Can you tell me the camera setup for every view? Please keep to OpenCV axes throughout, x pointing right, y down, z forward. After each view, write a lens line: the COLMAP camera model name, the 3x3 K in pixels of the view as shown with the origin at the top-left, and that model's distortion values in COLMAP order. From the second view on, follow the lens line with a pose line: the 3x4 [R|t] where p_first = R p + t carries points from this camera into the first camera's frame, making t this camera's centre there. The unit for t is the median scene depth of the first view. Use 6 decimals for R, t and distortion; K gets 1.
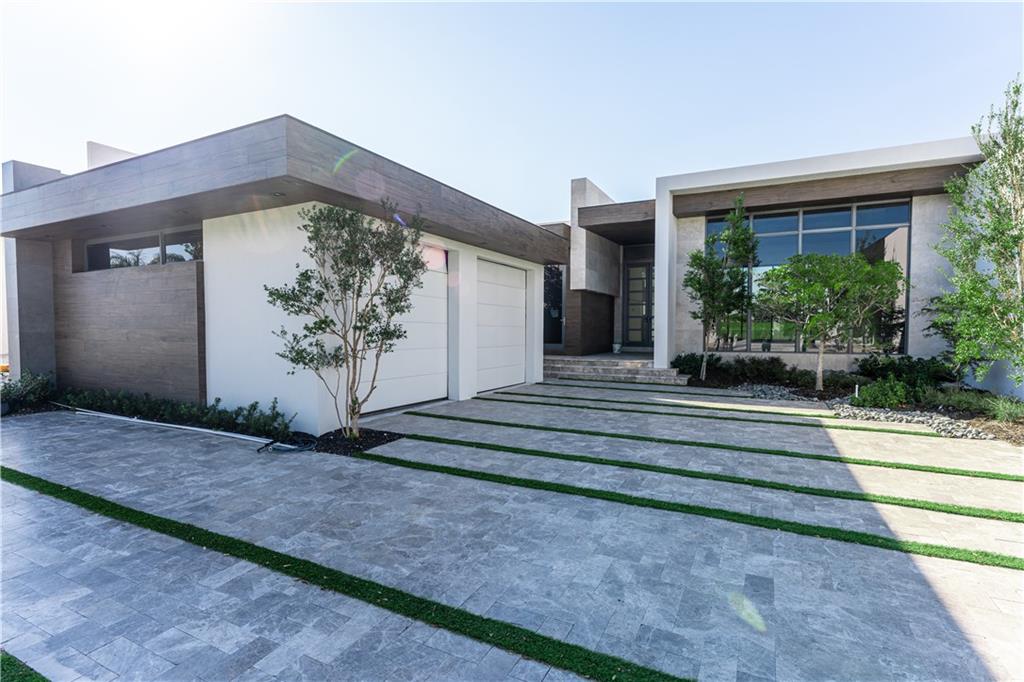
lens RADIAL K [[502.7, 0, 512.0], [0, 502.7, 341.0], [0, 0, 1]] dist [-0.001514, 0.000084]
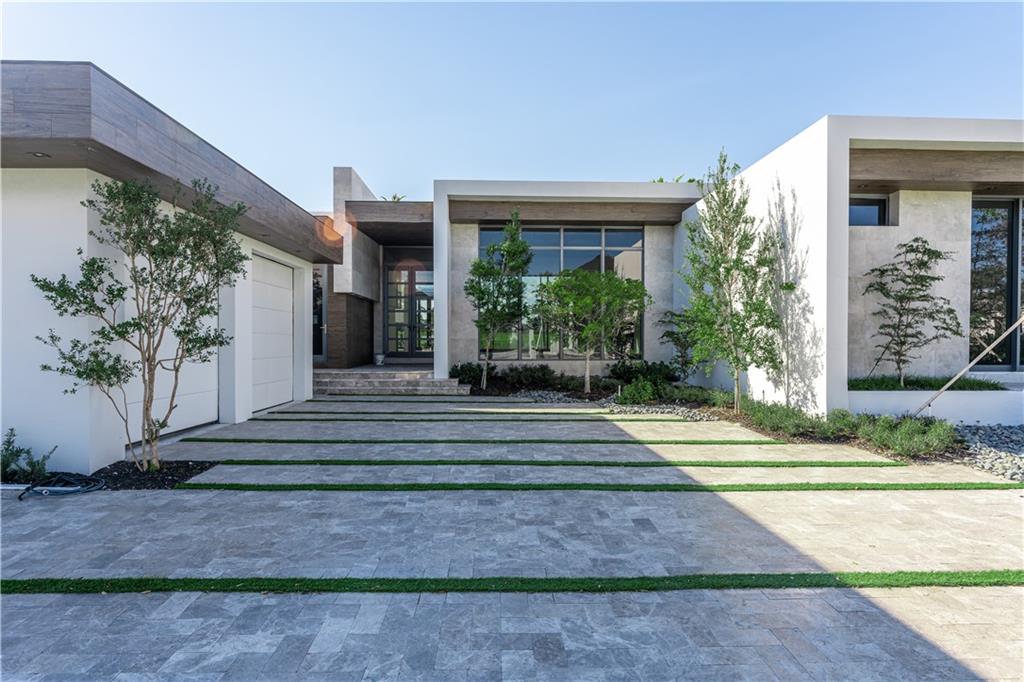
lens RADIAL K [[589.9, 0, 512.0], [0, 589.9, 341.0], [0, 0, 1]] dist [-0.000623, 0.000015]
pose [[0.876251, -0.000493, 0.481855, -0.189351], [0.010993, 0.999760, -0.018969, 0.007791], [-0.481730, 0.021919, 0.876046, -0.074046]]
